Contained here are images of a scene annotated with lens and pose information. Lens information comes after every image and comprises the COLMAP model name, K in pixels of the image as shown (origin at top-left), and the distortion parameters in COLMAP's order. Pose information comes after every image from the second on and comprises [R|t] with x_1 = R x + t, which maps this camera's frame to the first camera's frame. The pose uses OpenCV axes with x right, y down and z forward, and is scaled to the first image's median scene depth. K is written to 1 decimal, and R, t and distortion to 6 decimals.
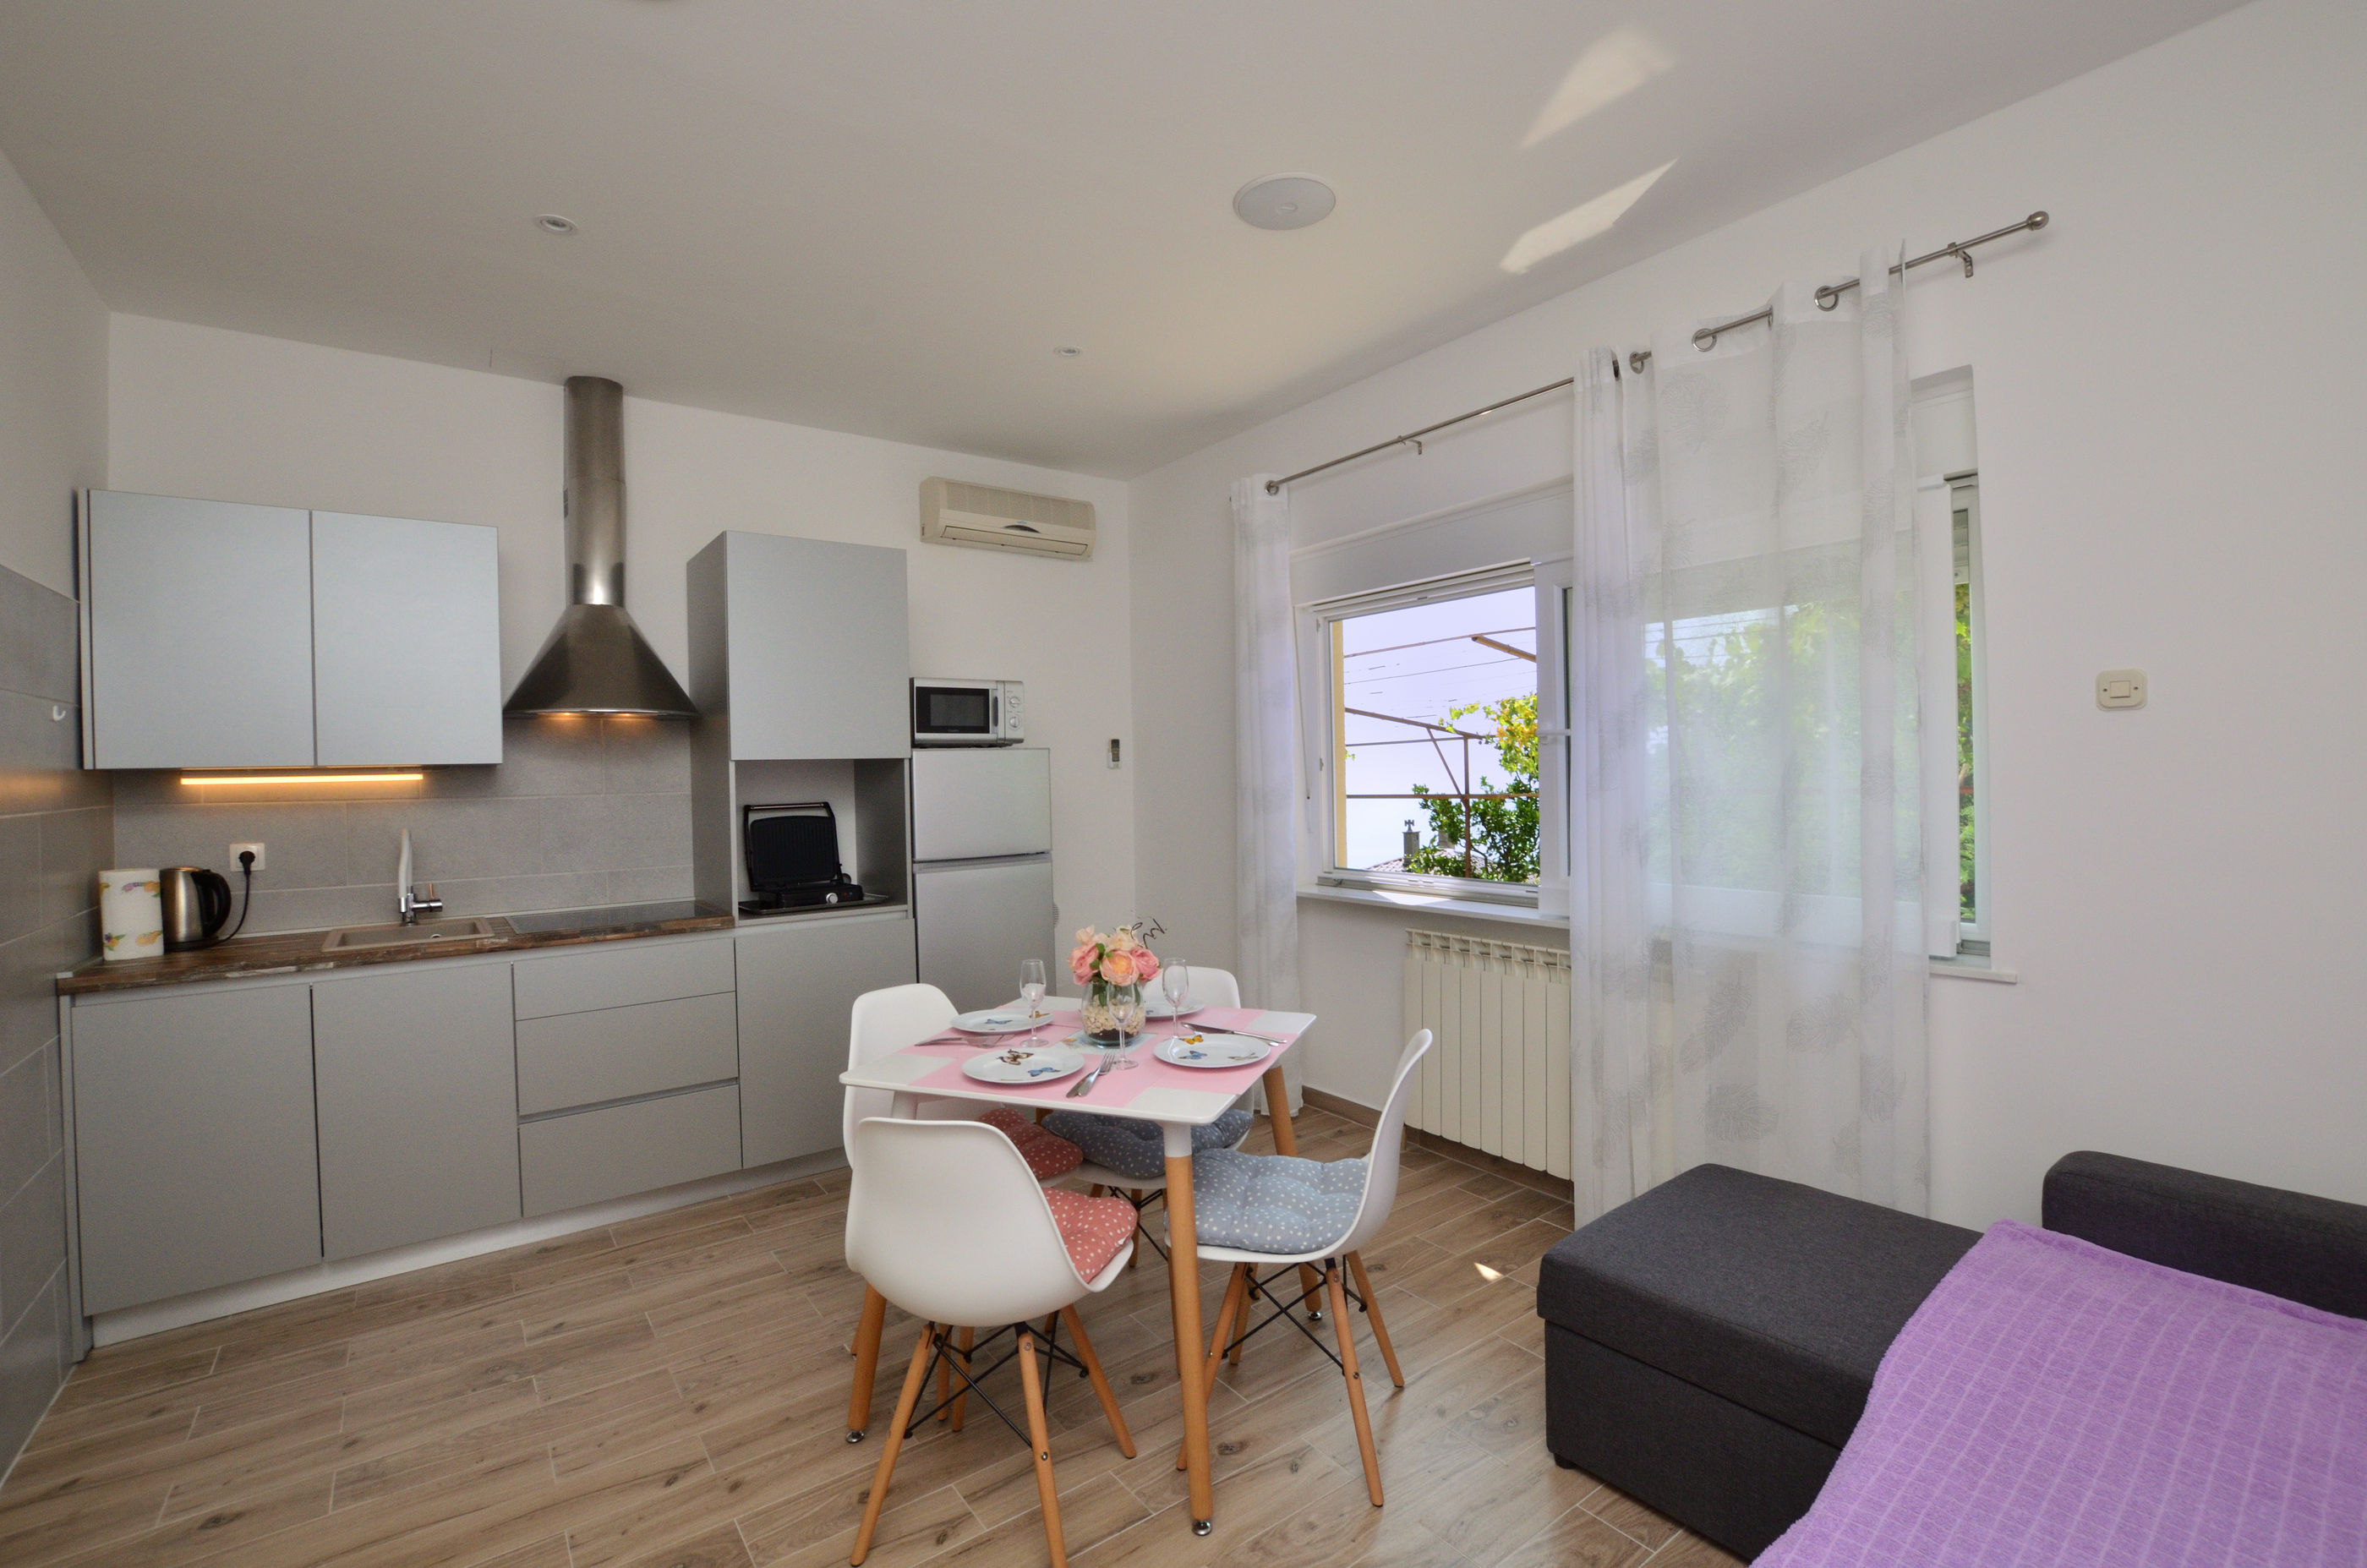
lens RADIAL K [[1042.4, 0, 1189.8], [0, 1042.4, 775.8], [0, 0, 1]] dist [-0.035297, 0.006048]
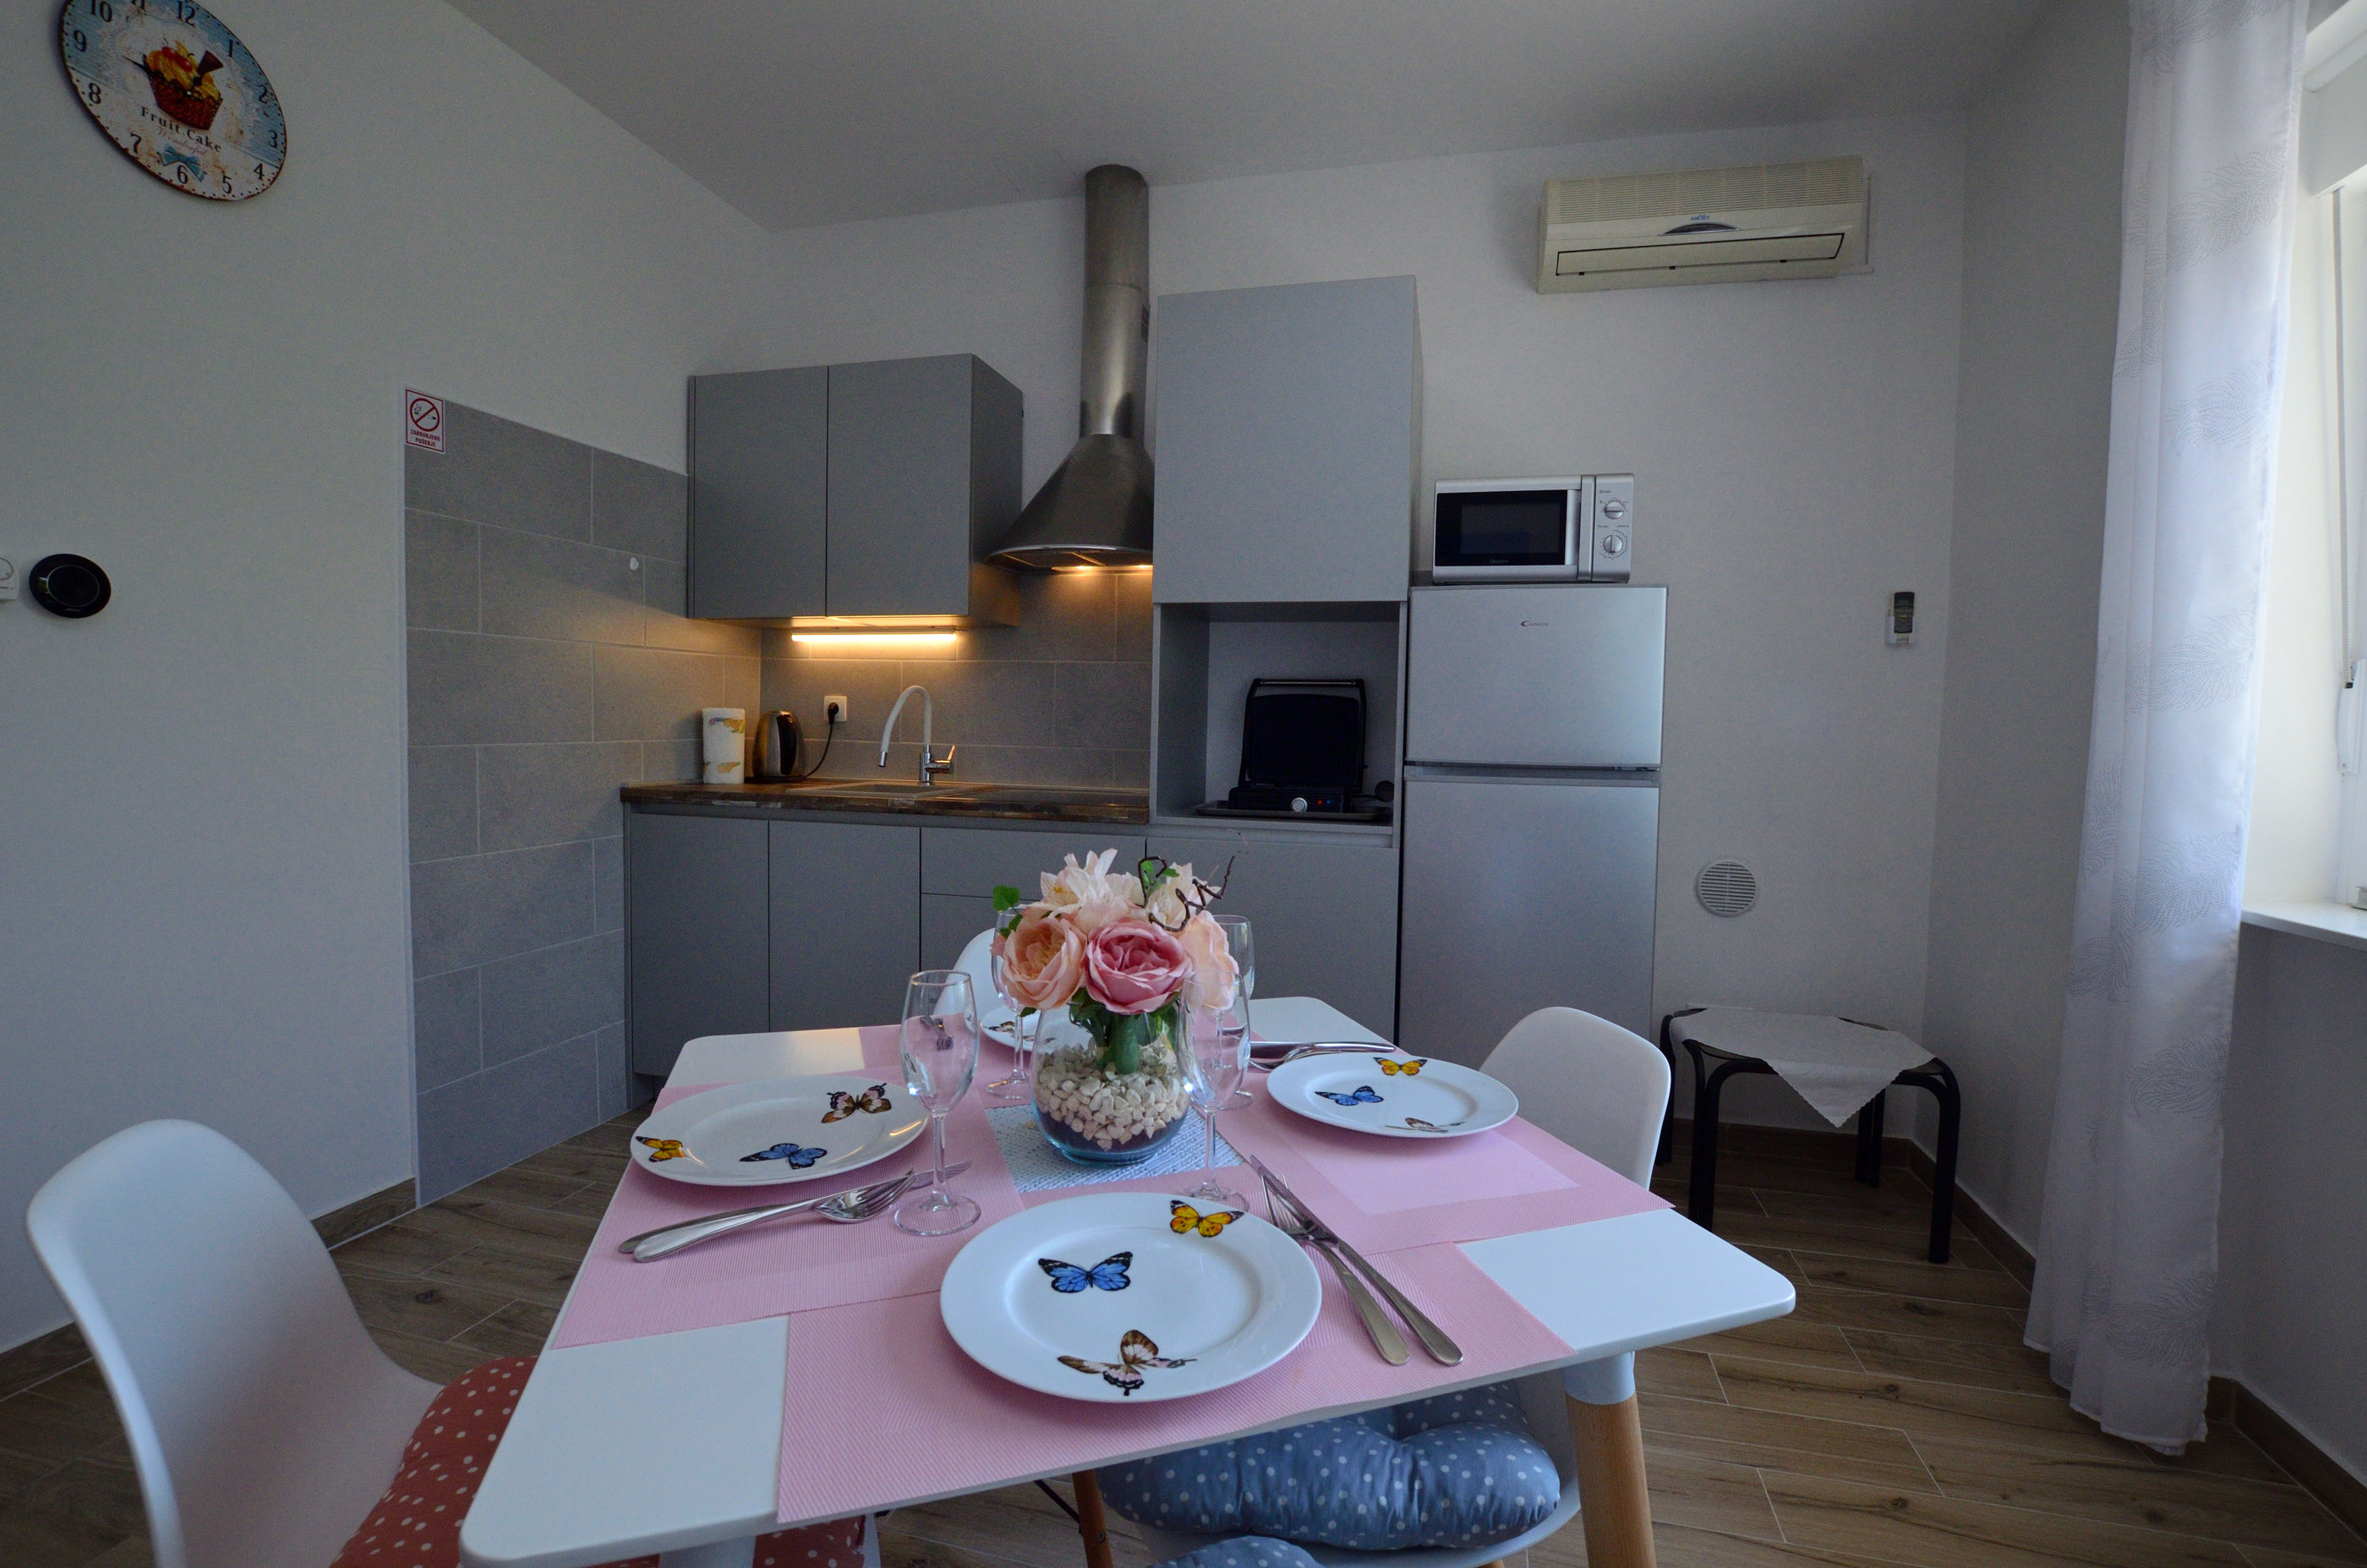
lens RADIAL K [[1042.4, 0, 1189.8], [0, 1042.4, 775.8], [0, 0, 1]] dist [-0.035297, 0.006048]
pose [[0.628968, 0.073424, -0.773956, 0.146302], [-0.038402, 0.997249, 0.063399, 0.052203], [0.776482, -0.010155, 0.630057, 0.460824]]
